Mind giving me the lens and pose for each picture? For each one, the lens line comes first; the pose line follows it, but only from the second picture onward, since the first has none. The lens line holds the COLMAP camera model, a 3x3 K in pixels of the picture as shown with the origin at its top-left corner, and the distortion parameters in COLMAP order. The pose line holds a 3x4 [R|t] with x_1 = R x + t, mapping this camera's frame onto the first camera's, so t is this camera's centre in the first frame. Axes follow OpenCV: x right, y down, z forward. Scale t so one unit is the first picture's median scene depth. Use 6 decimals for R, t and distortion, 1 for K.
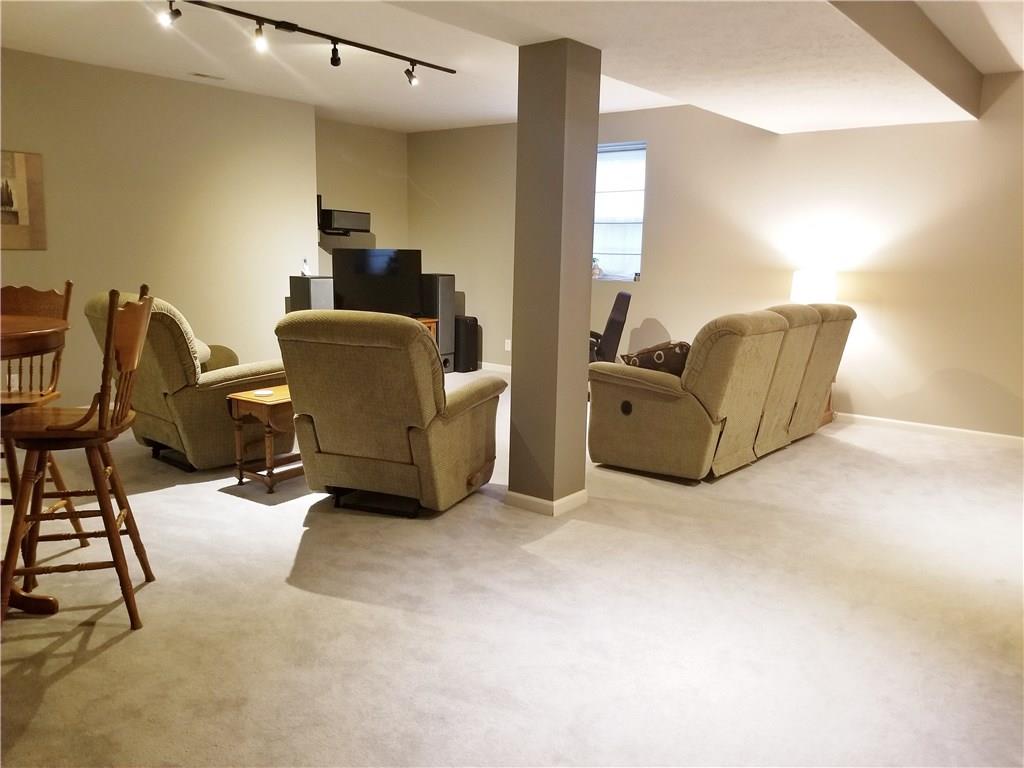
lens RADIAL K [[797.5, 0, 517.3], [0, 797.5, 383.3], [0, 0, 1]] dist [0.043271, -0.056350]
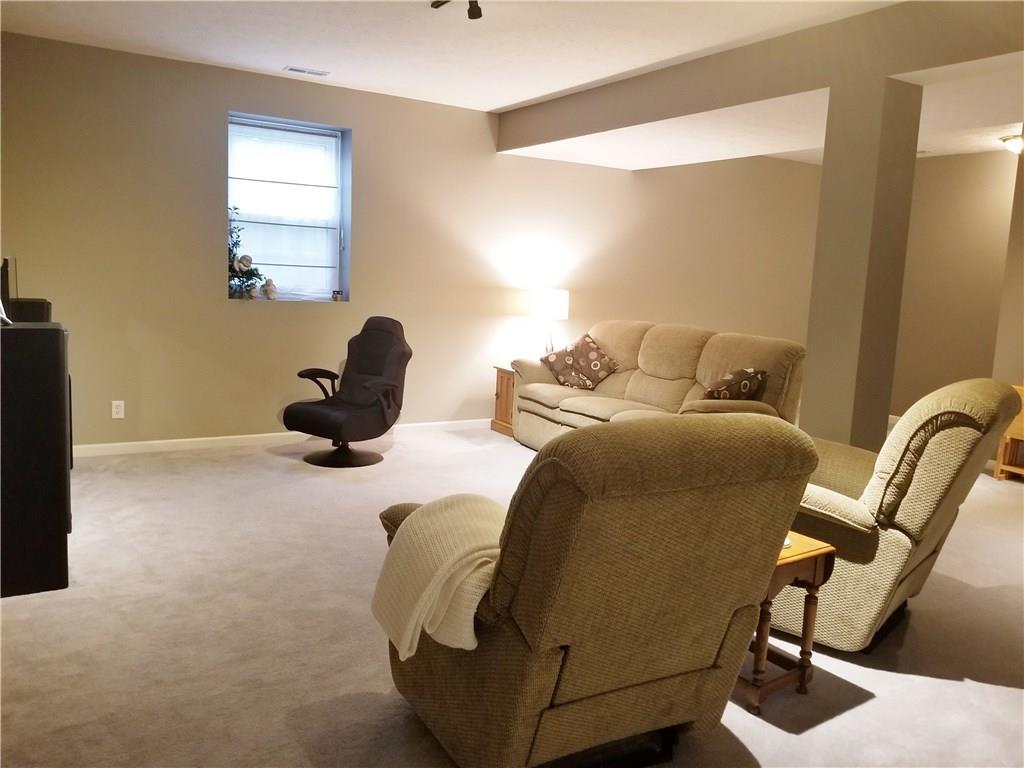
lens RADIAL K [[797.5, 0, 514.6], [0, 797.5, 386.8], [0, 0, 1]] dist [0.043271, -0.056350]
pose [[0.372198, -0.139941, 0.917543, -0.752026], [0.118122, 0.987672, 0.102721, -0.149064], [-0.920606, 0.070149, 0.384140, 0.767698]]
